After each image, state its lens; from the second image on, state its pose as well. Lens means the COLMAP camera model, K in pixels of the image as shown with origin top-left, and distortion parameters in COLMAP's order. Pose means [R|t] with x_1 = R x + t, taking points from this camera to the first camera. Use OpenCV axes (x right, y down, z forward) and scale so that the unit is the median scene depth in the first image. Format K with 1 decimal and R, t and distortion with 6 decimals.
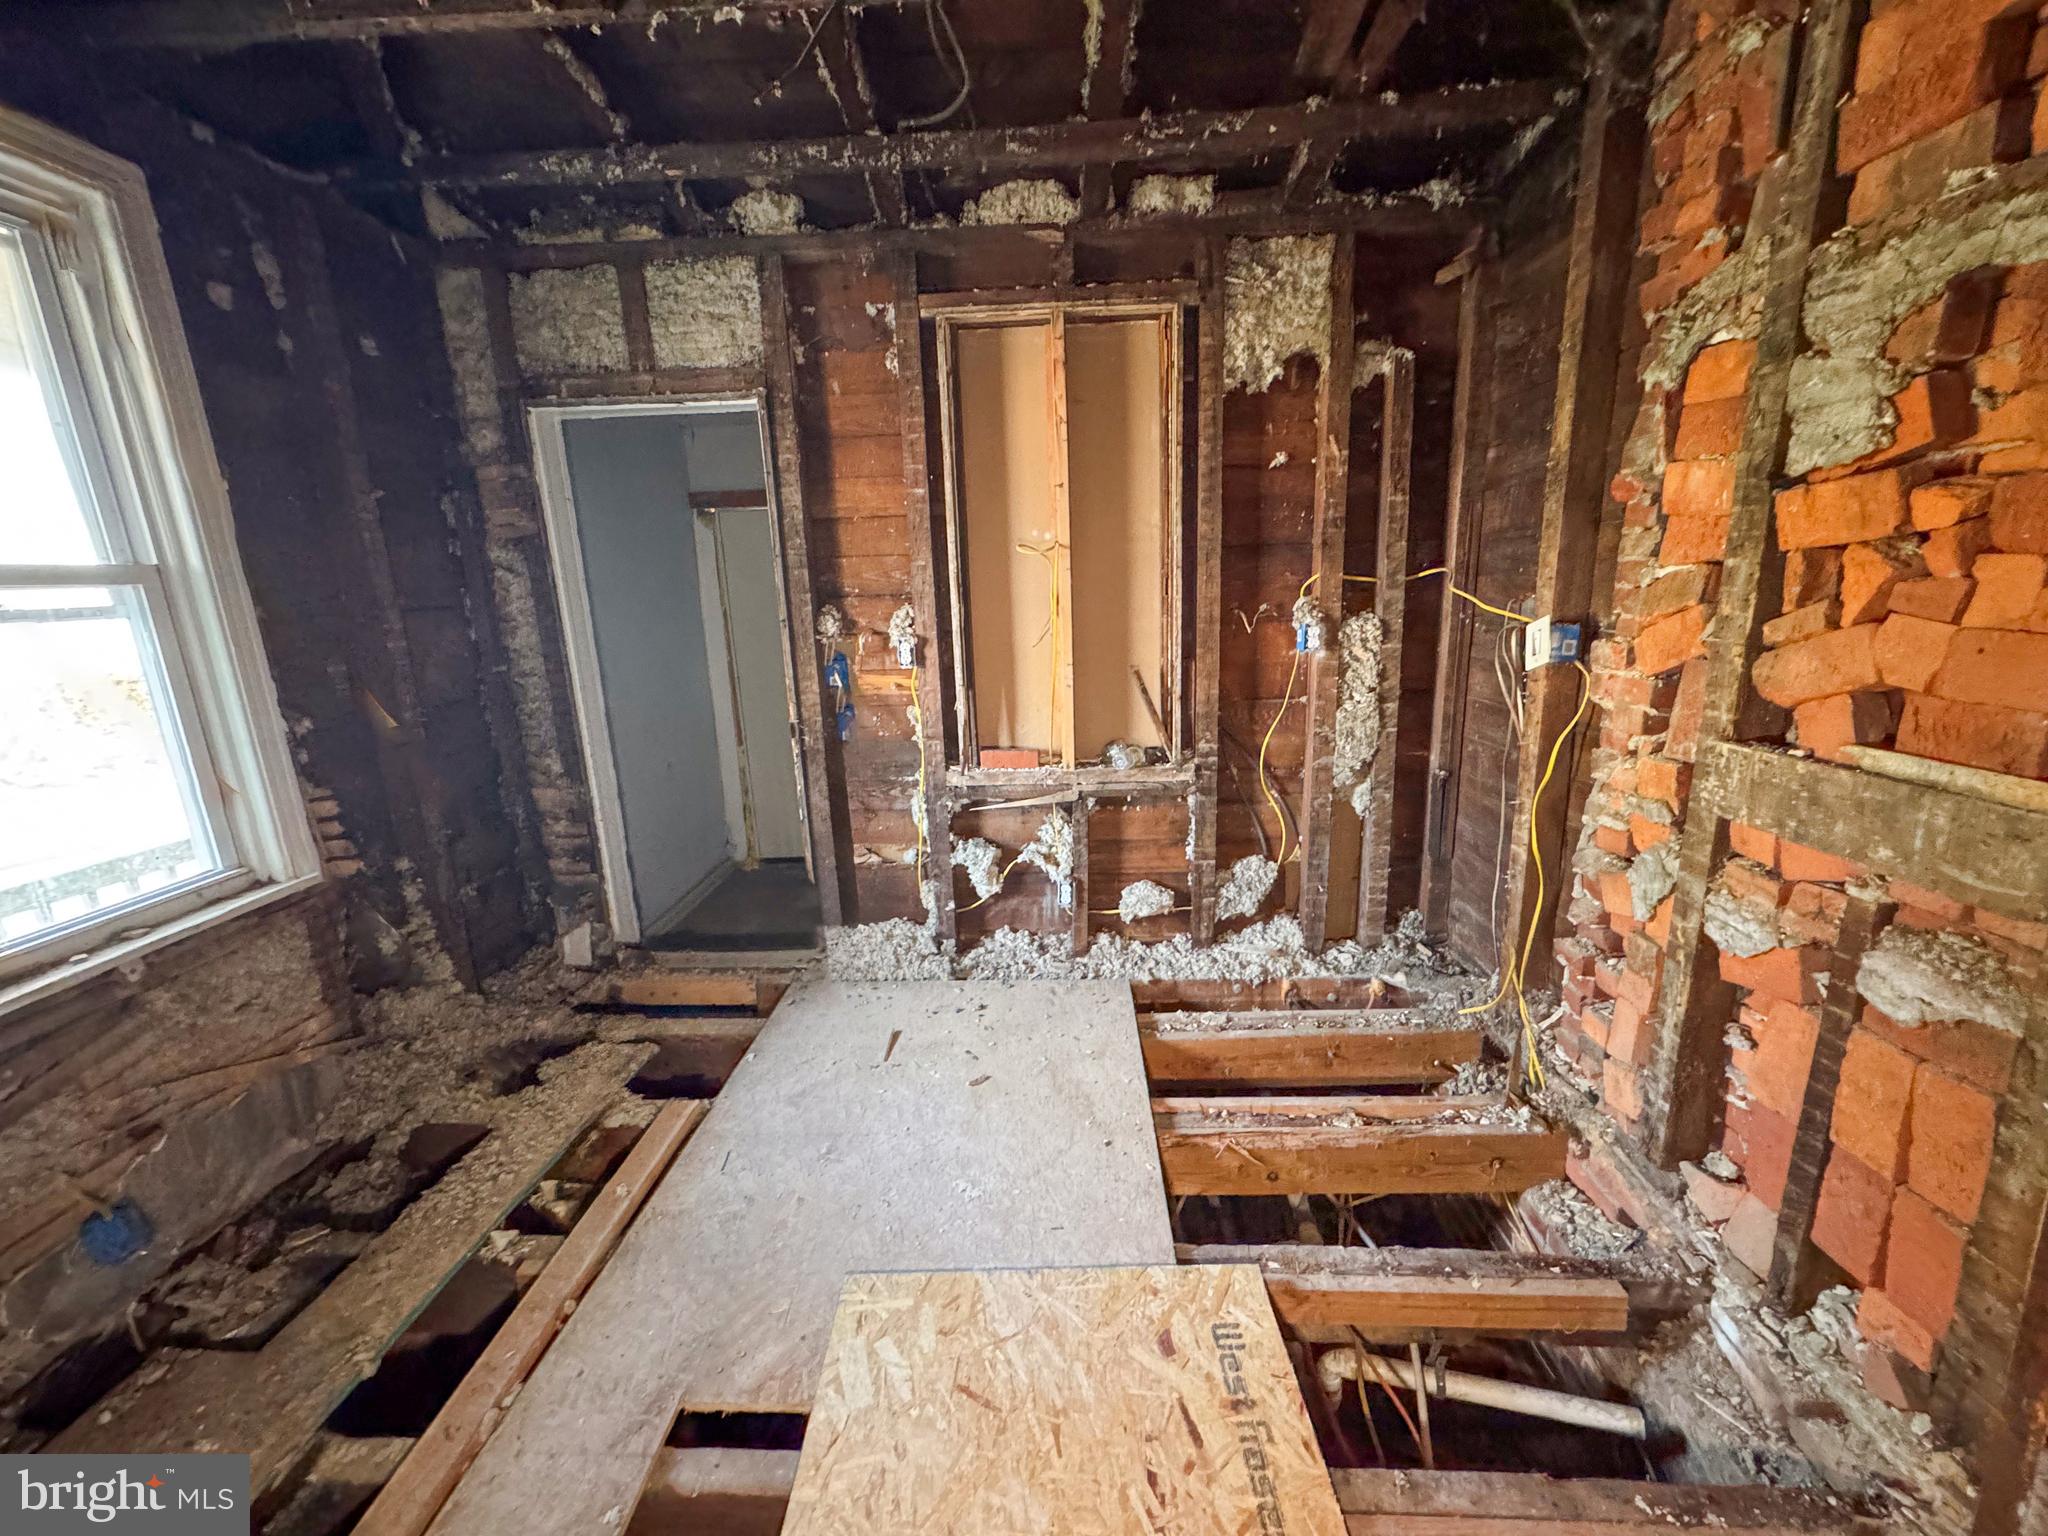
lens RADIAL K [[817.7, 0, 1021.6], [0, 817.7, 771.4], [0, 0, 1]] dist [-0.002472, 0.000229]
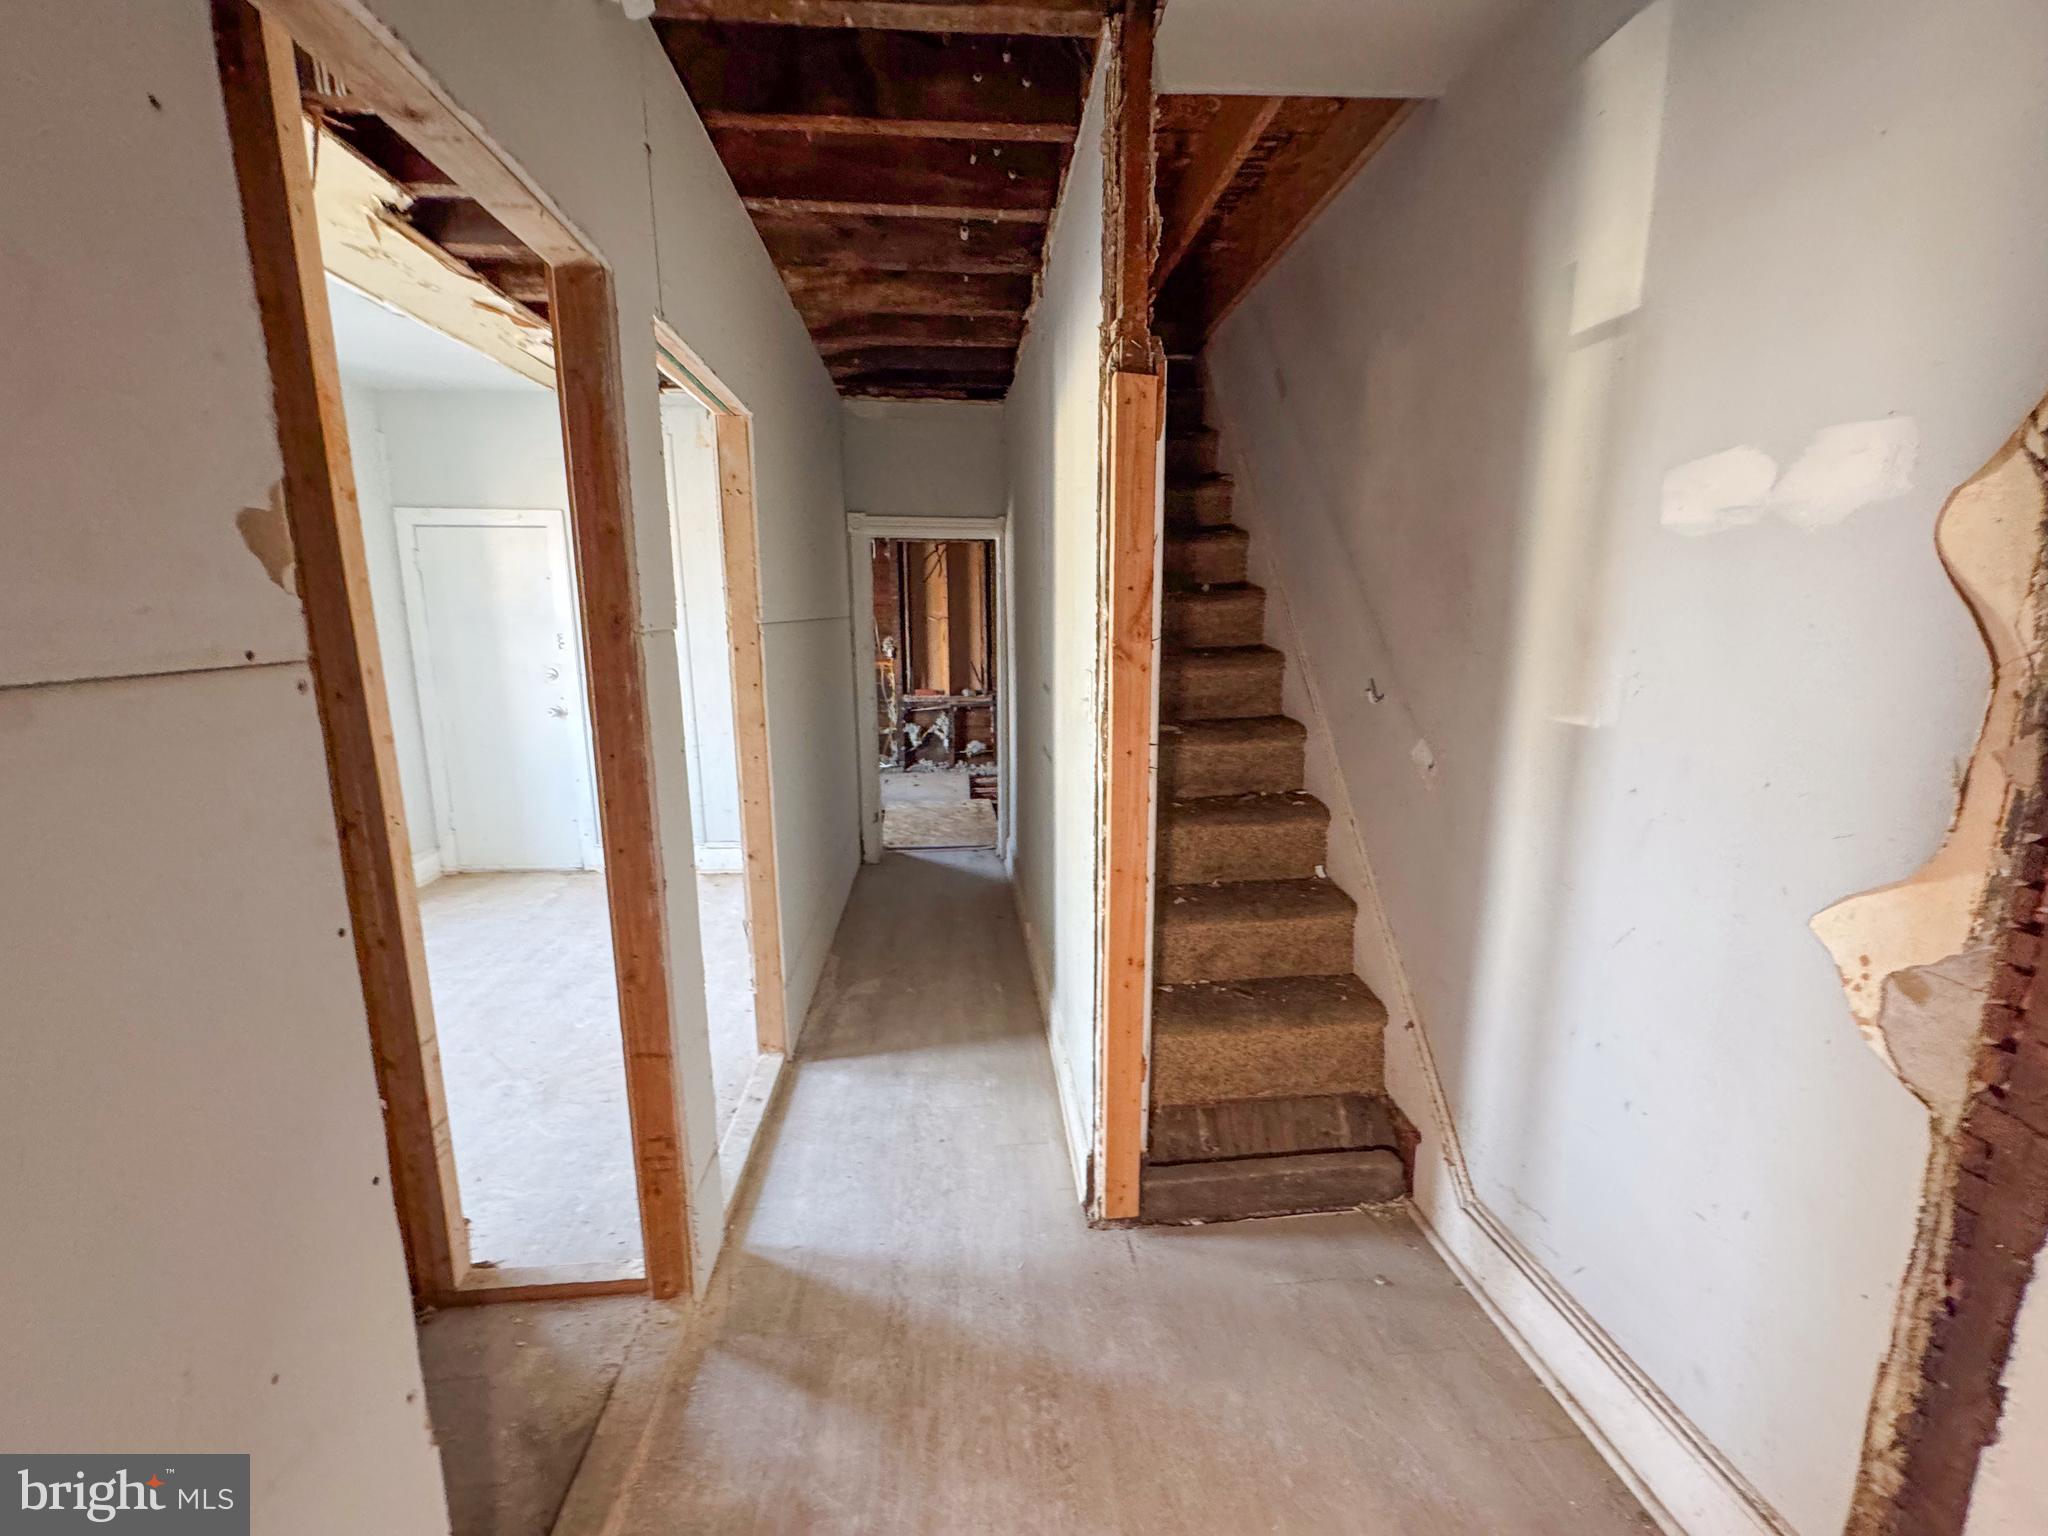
lens RADIAL K [[817.7, 0, 1026.7], [0, 817.7, 769.9], [0, 0, 1]] dist [-0.002472, 0.000229]
pose [[0.990156, 0.009401, 0.139654, -0.059487], [-0.001517, 0.998404, -0.056449, 0.389657], [-0.139962, 0.055682, 0.988590, -1.716286]]
